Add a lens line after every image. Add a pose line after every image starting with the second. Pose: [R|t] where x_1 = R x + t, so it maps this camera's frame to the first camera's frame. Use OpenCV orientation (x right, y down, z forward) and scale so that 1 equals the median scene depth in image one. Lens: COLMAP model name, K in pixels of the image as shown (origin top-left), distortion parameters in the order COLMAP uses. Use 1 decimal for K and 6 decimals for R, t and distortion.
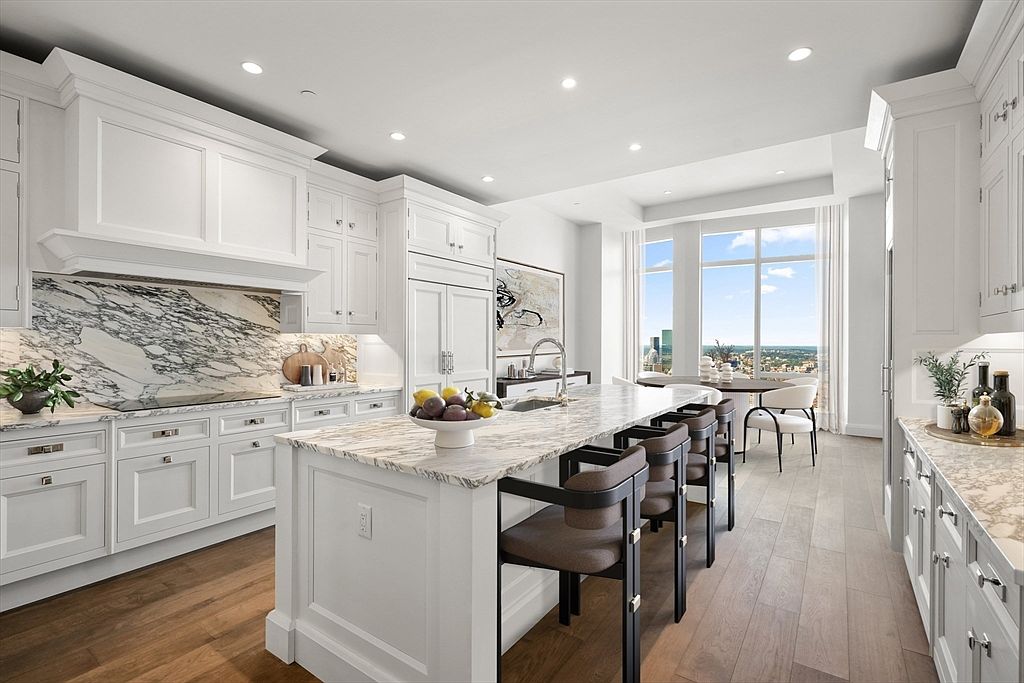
lens RADIAL K [[468.7, 0, 509.8], [0, 468.7, 340.3], [0, 0, 1]] dist [-0.000421, 0.000089]
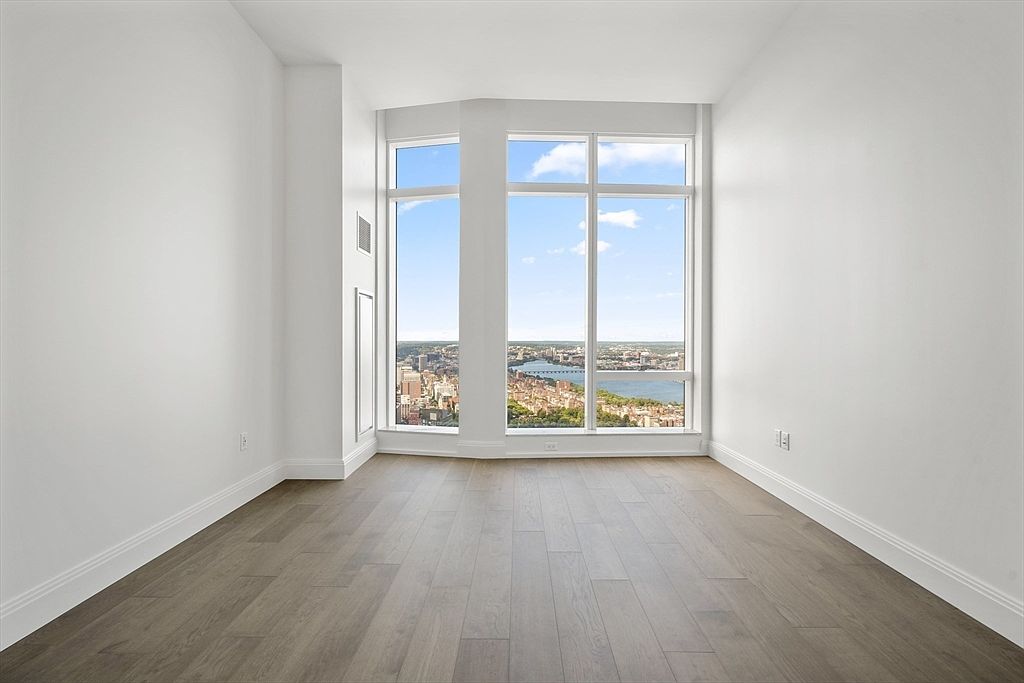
lens RADIAL K [[468.7, 0, 509.8], [0, 468.7, 340.3], [0, 0, 1]] dist [-0.000421, 0.000089]
pose [[0.822729, -0.007519, 0.568384, 0.125387], [0.002091, 0.999946, 0.010200, 0.004265], [-0.568430, -0.007203, 0.822700, 0.590826]]
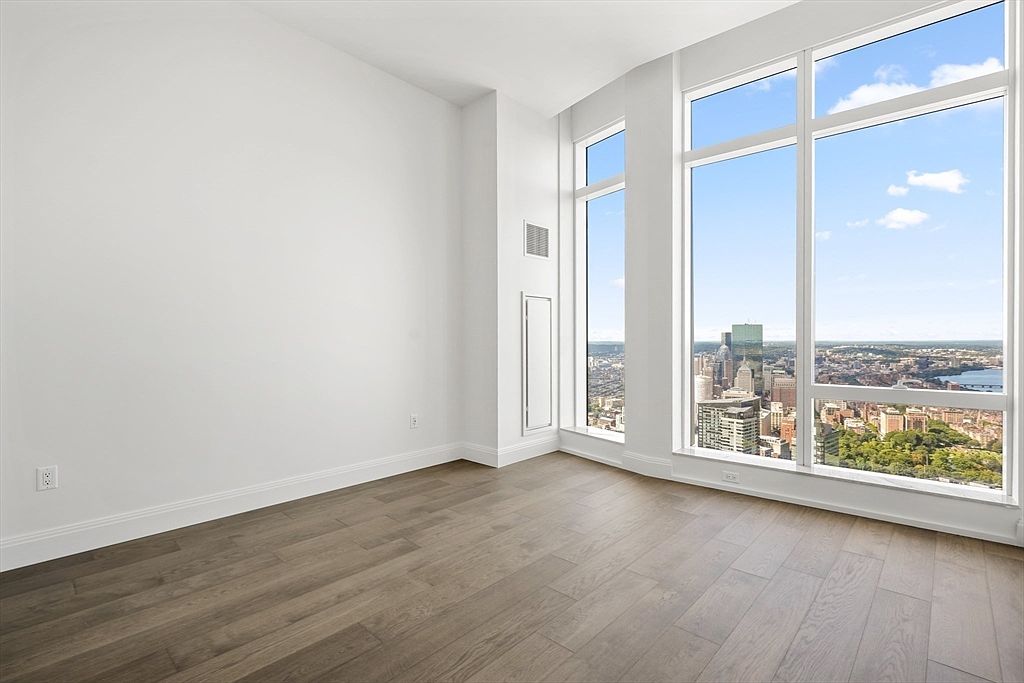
lens RADIAL K [[468.7, 0, 509.8], [0, 468.7, 340.3], [0, 0, 1]] dist [-0.000421, 0.000089]
pose [[0.990610, -0.008332, -0.136467, 0.335820], [0.009083, 0.999947, 0.004882, 0.005979], [0.136419, -0.006076, 0.990633, 0.564949]]
